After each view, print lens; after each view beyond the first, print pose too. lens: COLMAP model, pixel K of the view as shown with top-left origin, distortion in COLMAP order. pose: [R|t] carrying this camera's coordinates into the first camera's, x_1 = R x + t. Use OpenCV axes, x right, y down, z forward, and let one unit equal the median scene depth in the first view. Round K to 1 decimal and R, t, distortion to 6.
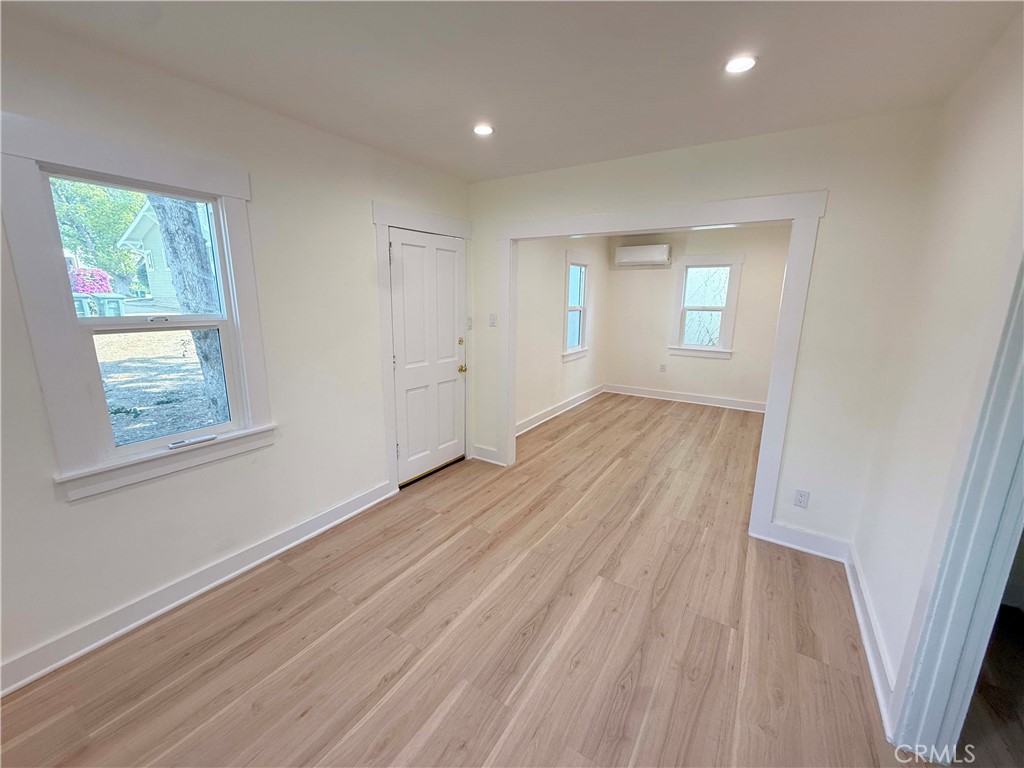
lens RADIAL K [[406.8, 0, 505.8], [0, 406.8, 389.1], [0, 0, 1]] dist [-0.000318, -0.000063]
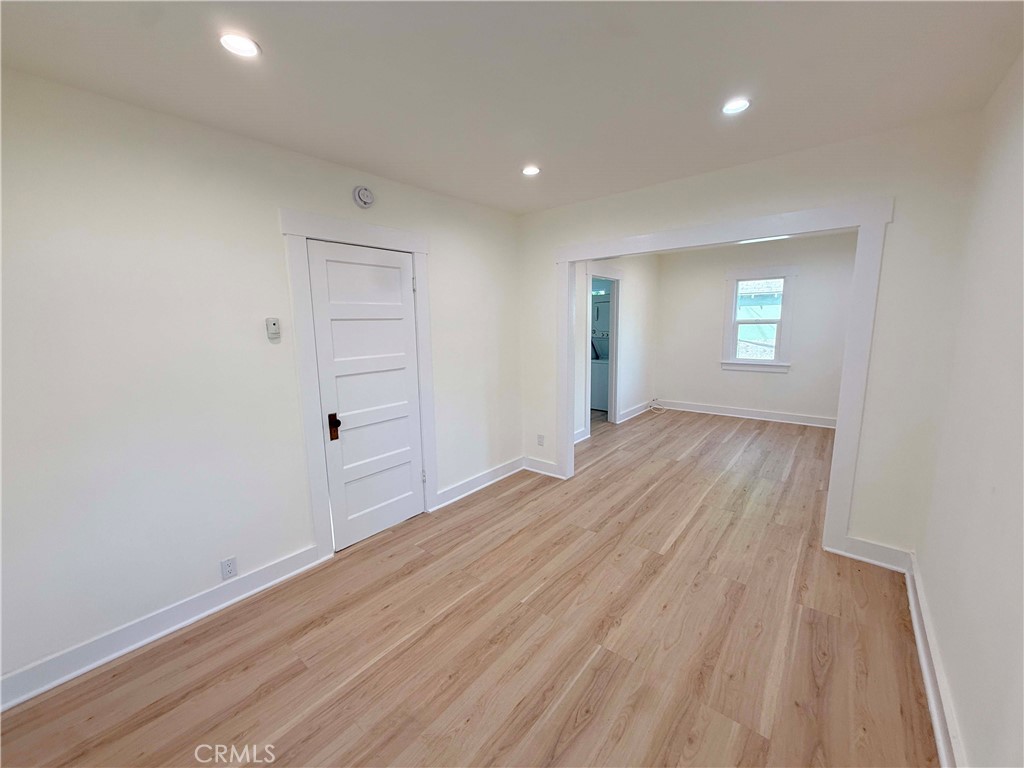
lens RADIAL K [[406.8, 0, 506.4], [0, 406.8, 379.0], [0, 0, 1]] dist [-0.000318, -0.000063]
pose [[-0.992881, -0.007677, 0.118865, 0.593351], [0.035845, 0.932405, 0.359632, -0.440751], [-0.113591, 0.361332, -0.925492, 2.001206]]
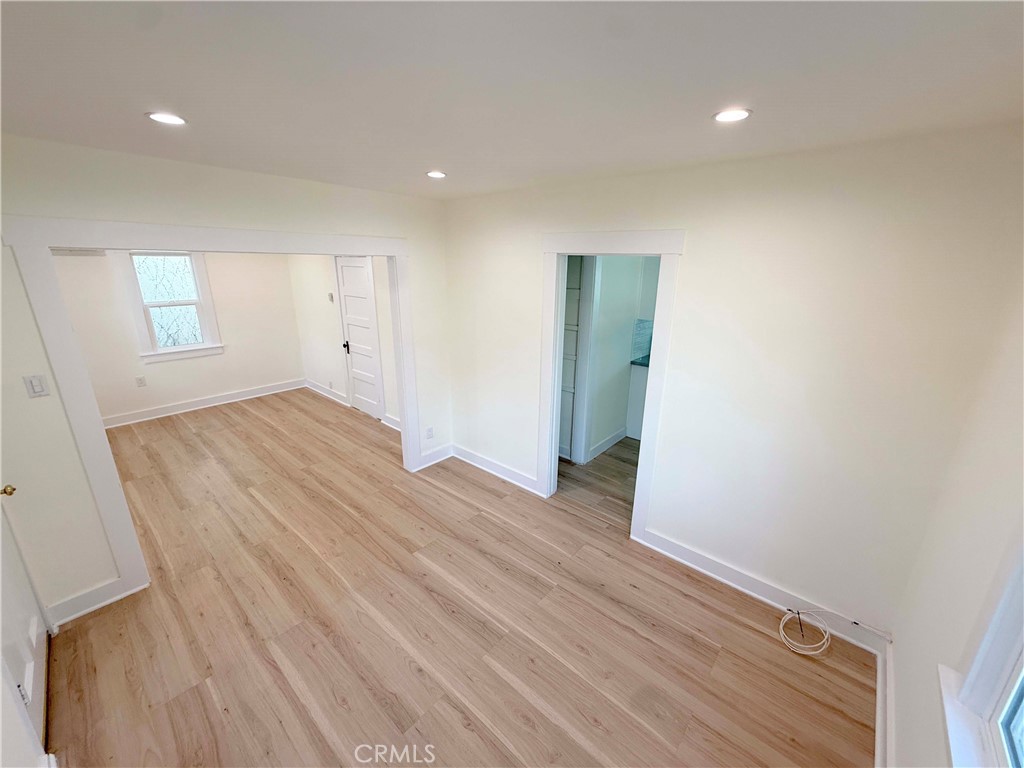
lens RADIAL K [[406.8, 0, 516.1], [0, 406.8, 385.0], [0, 0, 1]] dist [-0.000318, -0.000063]
pose [[0.132386, -0.293002, 0.946902, -0.559239], [0.207380, 0.942356, 0.262601, -0.210887], [-0.969261, 0.161604, 0.185517, 0.287717]]
